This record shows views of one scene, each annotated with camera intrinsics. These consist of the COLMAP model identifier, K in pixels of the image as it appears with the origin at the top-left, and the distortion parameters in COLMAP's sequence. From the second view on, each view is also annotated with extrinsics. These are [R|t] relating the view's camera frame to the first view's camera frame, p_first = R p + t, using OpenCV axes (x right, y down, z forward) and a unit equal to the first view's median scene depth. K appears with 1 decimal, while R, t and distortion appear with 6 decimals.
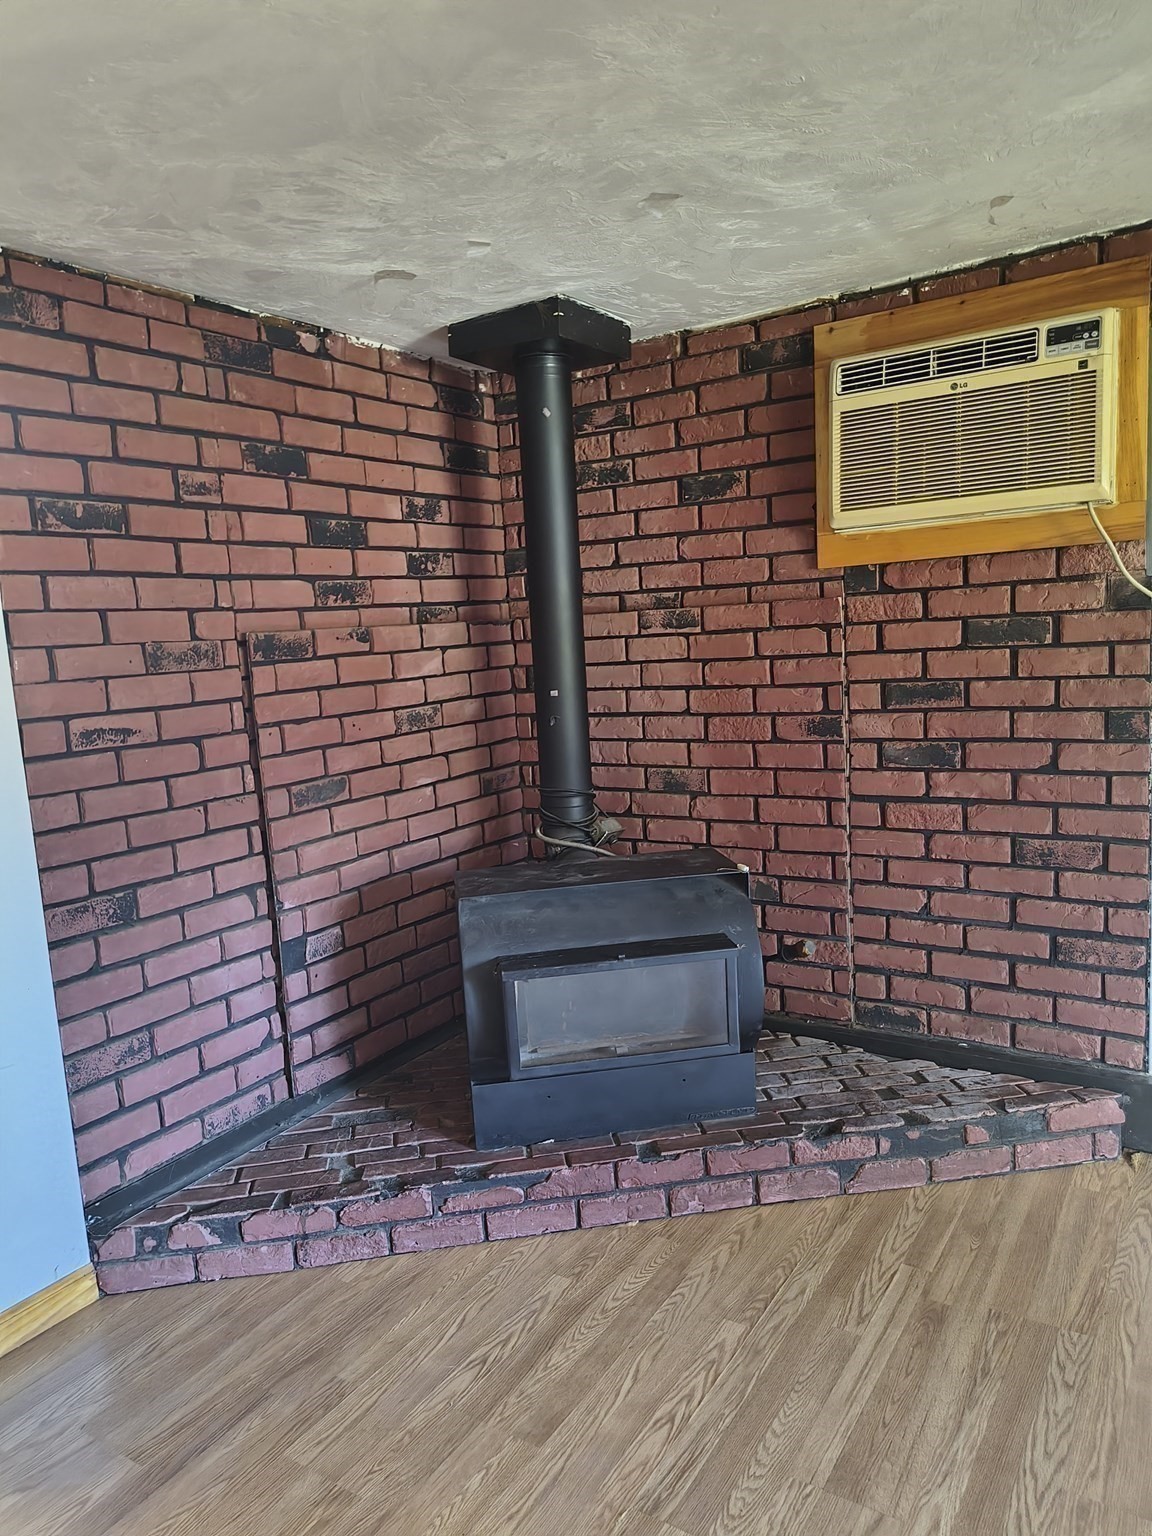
lens RADIAL K [[1050.2, 0, 577.3], [0, 1050.2, 766.2], [0, 0, 1]] dist [0.058030, -0.060828]
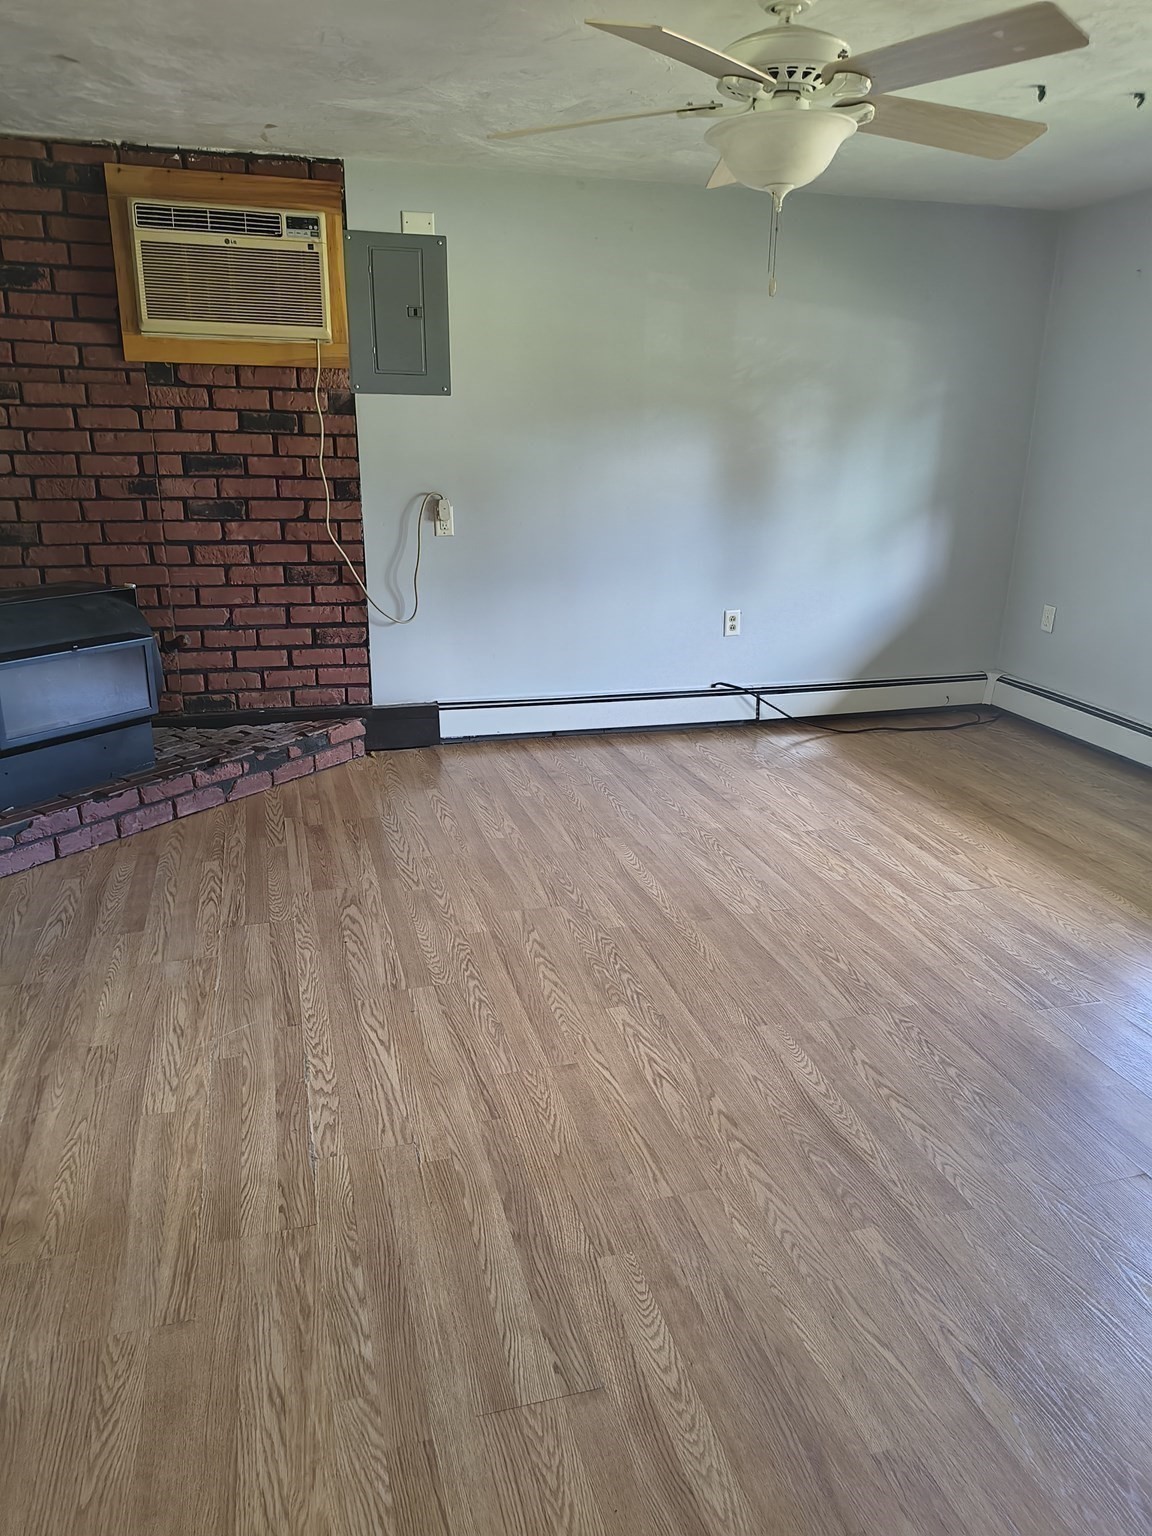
lens RADIAL K [[1039.4, 0, 615.2], [0, 1039.4, 768.5], [0, 0, 1]] dist [0.072712, -0.094185]
pose [[0.615973, -0.170662, 0.769059, -0.501846], [0.049665, 0.982722, 0.178298, 0.108672], [-0.786200, -0.071631, 0.613807, -0.317647]]
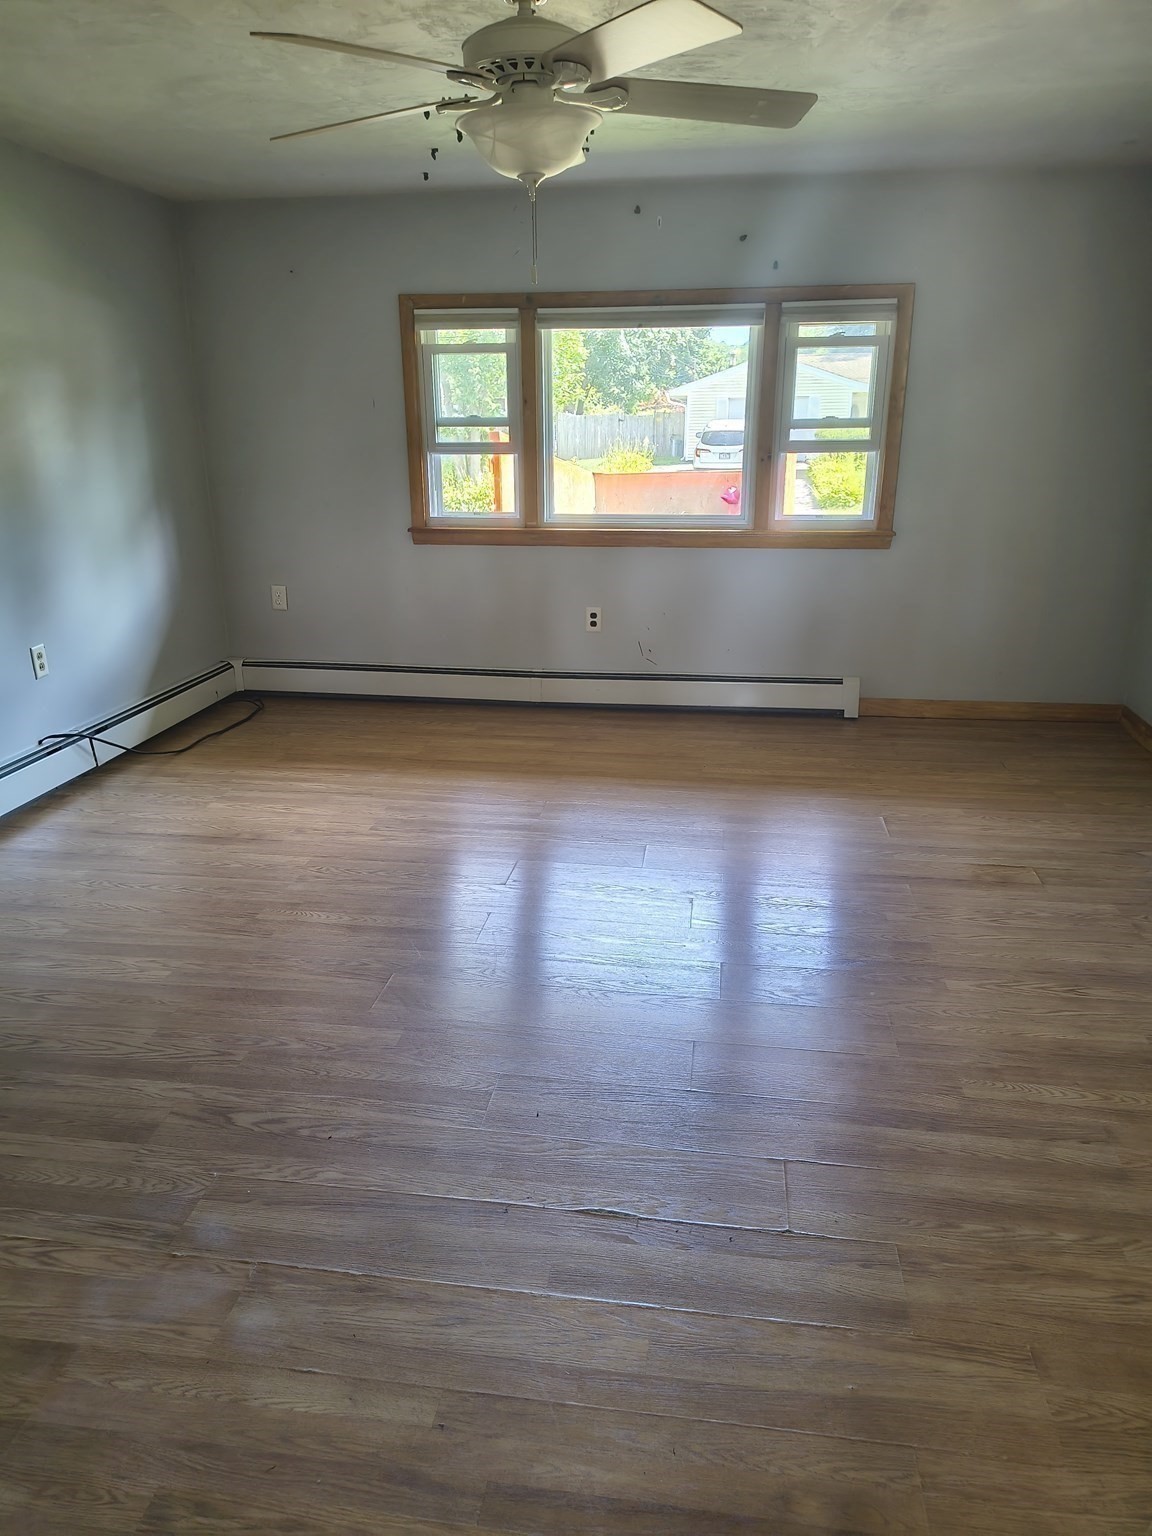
lens RADIAL K [[1015.8, 0, 596.4], [0, 1015.8, 753.1], [0, 0, 1]] dist [0.047839, -0.061451]
pose [[-0.431598, -0.207789, 0.877808, -0.559153], [0.161204, 0.939677, 0.301694, 0.006343], [-0.887545, 0.271717, -0.372067, 0.537178]]
